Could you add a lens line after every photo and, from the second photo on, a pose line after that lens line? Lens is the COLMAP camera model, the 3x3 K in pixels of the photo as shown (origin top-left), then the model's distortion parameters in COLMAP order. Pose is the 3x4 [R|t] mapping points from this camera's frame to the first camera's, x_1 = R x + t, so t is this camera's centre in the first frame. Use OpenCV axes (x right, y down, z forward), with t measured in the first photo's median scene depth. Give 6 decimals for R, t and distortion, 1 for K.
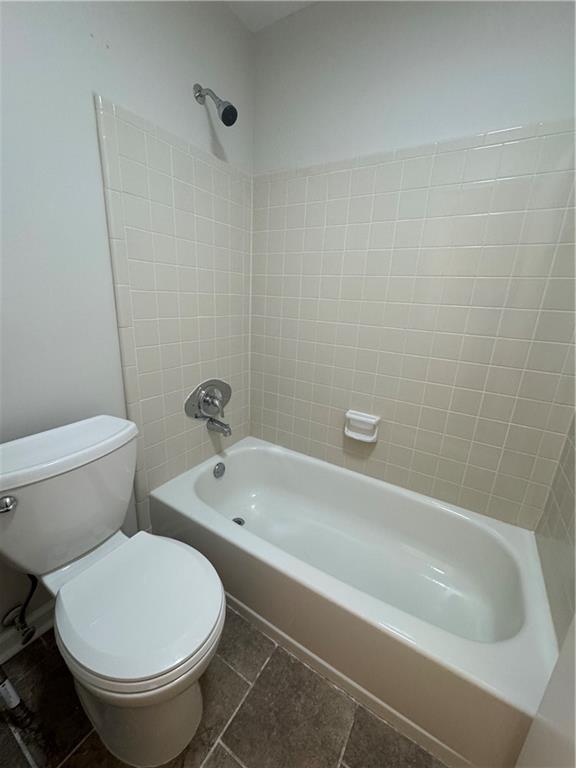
lens RADIAL K [[309.2, 0, 289.8], [0, 309.2, 382.1], [0, 0, 1]] dist [0.000156, -0.000120]
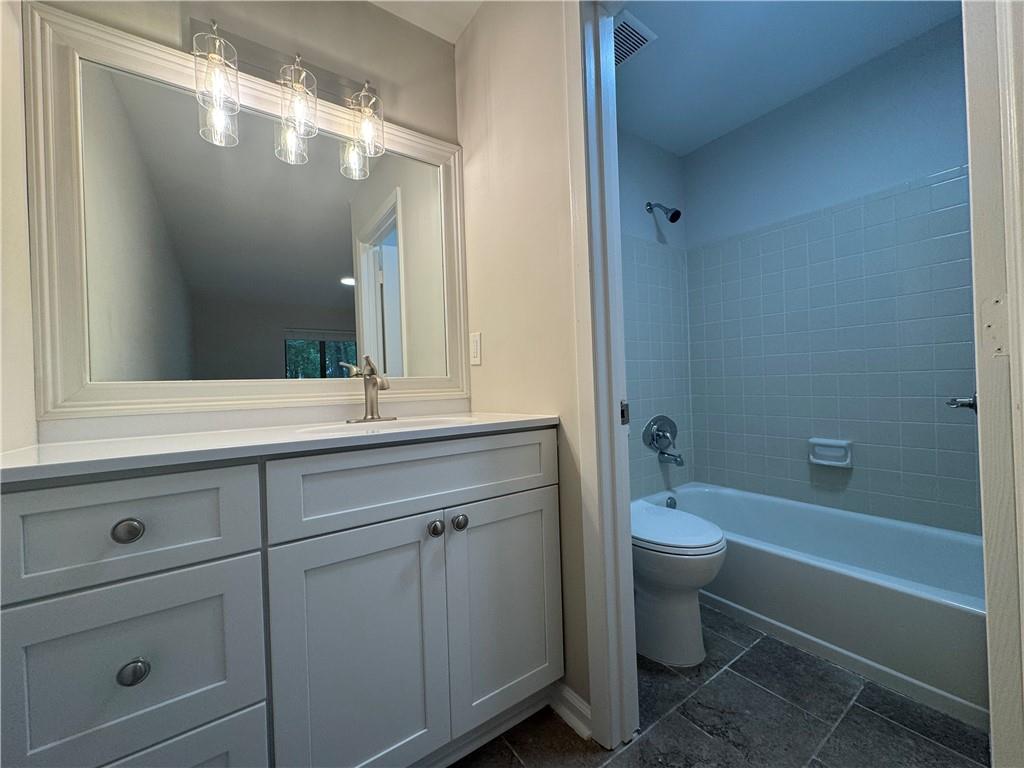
lens RADIAL K [[412.3, 0, 514.2], [0, 412.3, 383.1], [0, 0, 1]] dist [0.000156, -0.000120]
pose [[0.917750, -0.079095, -0.389203, -0.152336], [-0.029767, 0.963513, -0.266000, 0.298250], [0.396041, 0.255707, 0.881910, -0.575718]]
